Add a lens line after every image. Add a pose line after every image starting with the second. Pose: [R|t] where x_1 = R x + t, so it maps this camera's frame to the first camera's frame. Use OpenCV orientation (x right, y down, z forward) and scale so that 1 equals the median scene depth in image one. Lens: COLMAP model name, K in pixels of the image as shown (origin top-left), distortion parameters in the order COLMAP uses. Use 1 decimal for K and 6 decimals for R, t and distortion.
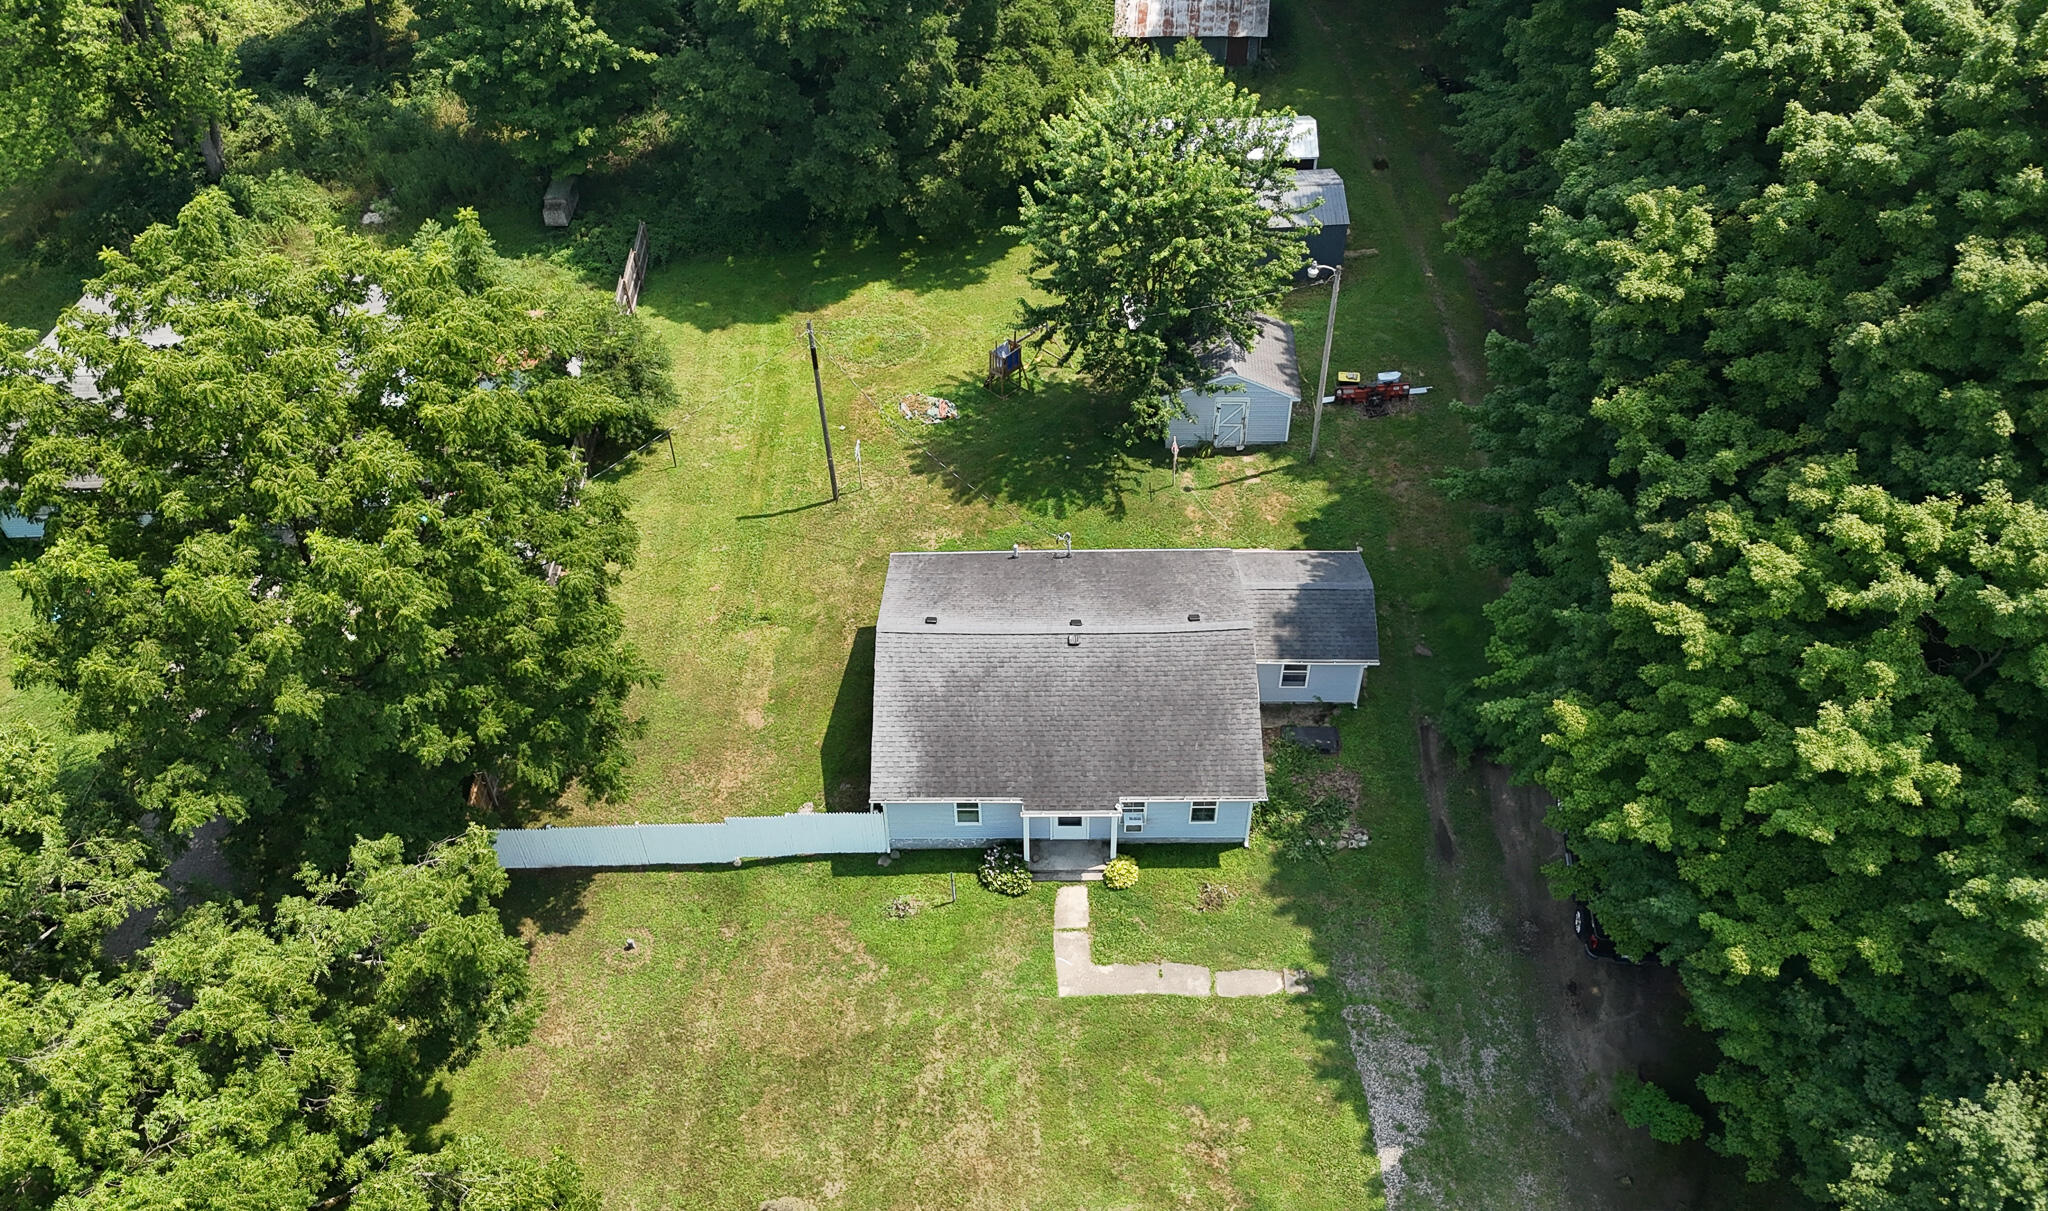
lens RADIAL K [[1506.6, 0, 991.7], [0, 1506.6, 605.3], [0, 0, 1]] dist [0.081741, -0.116876]
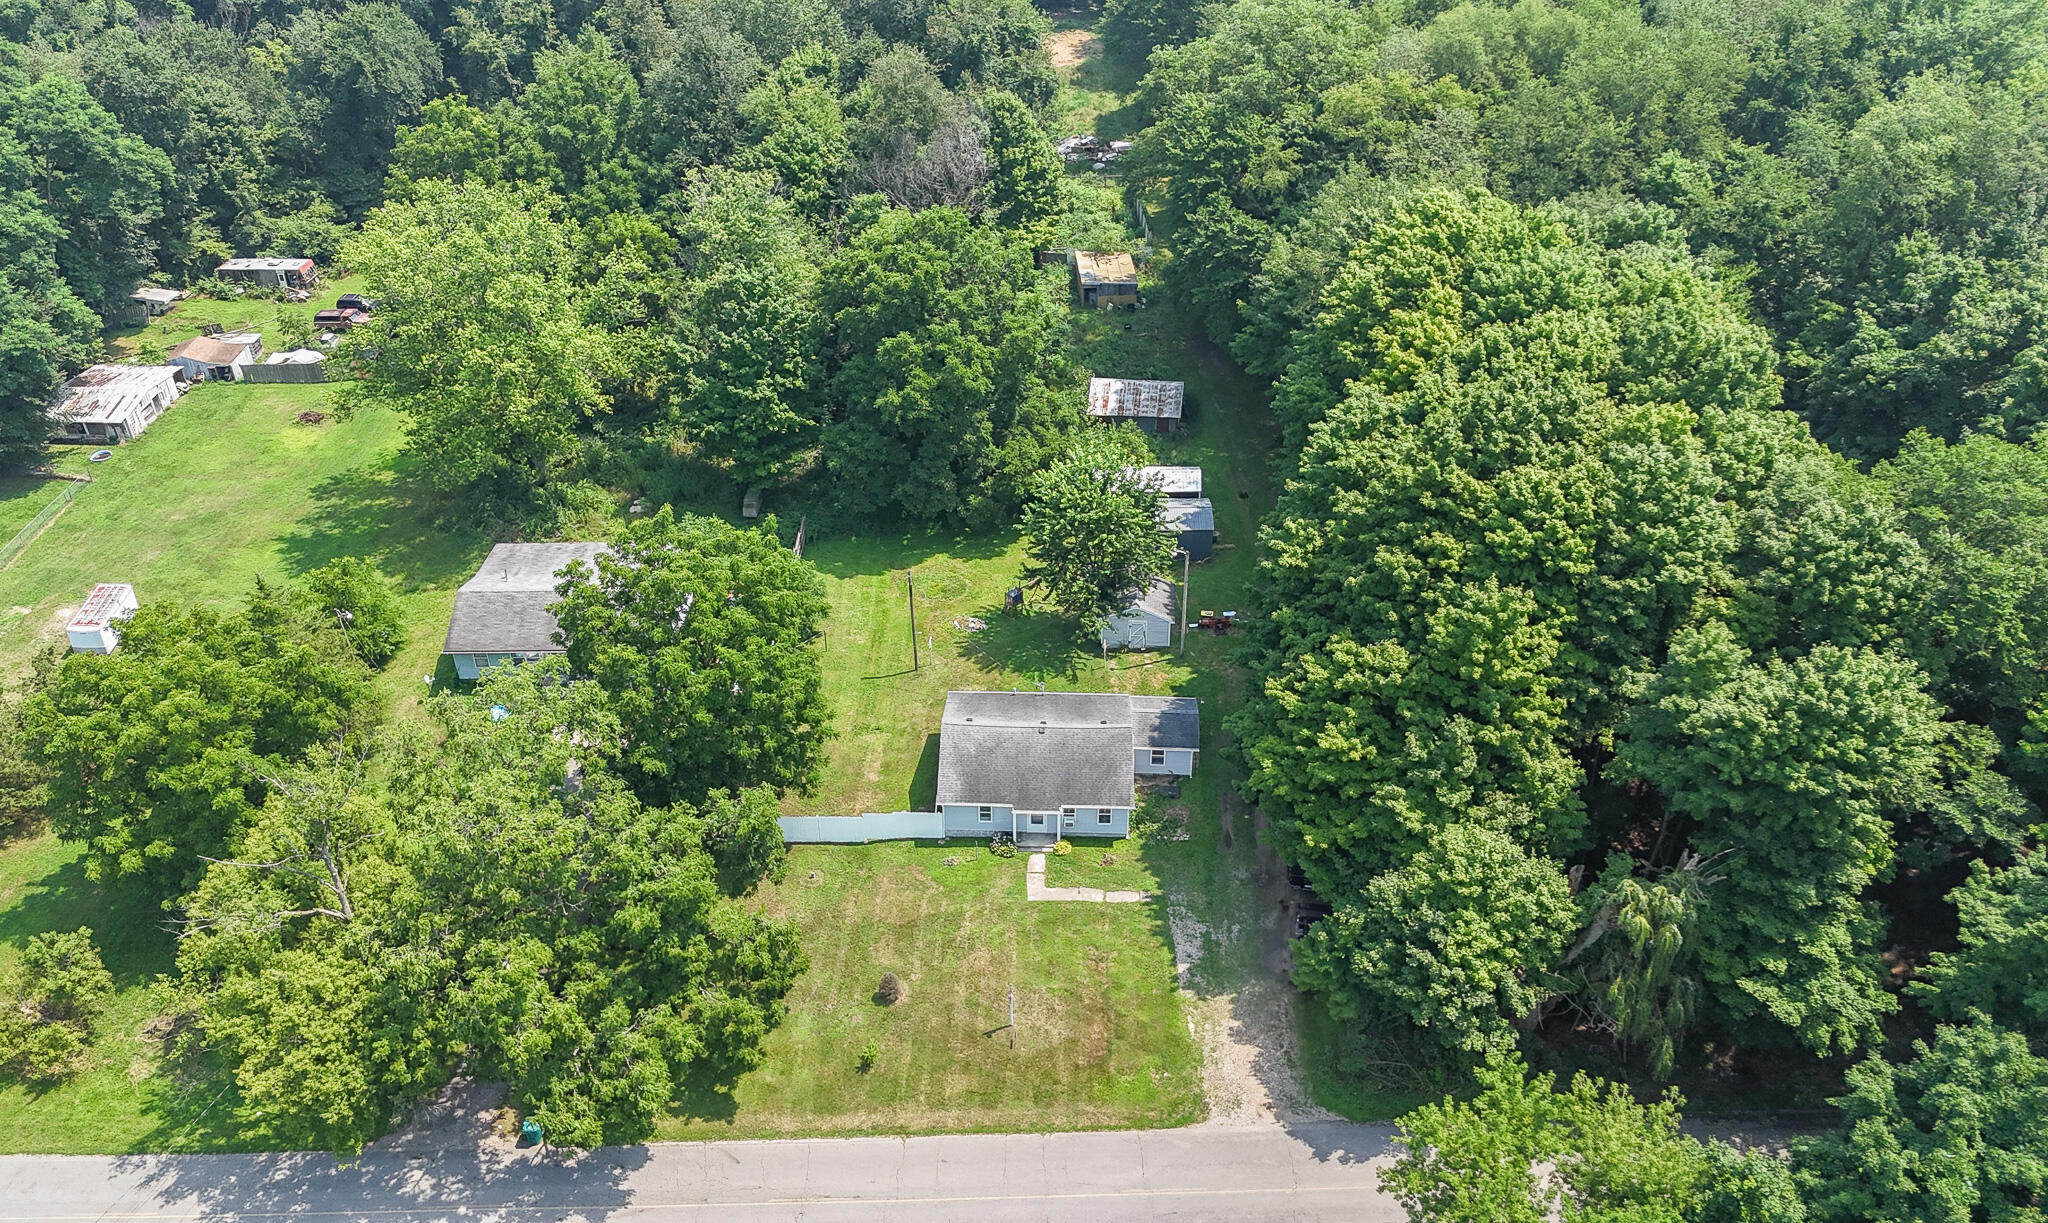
lens RADIAL K [[1404.4, 0, 1024.0], [0, 1404.4, 611.5], [0, 0, 1]] dist [-0.000346, 0.000001]
pose [[0.999554, 0.029271, 0.005892, 0.014625], [-0.027764, 0.983782, -0.177208, 0.183710], [-0.010983, 0.176966, 0.984156, -0.783599]]
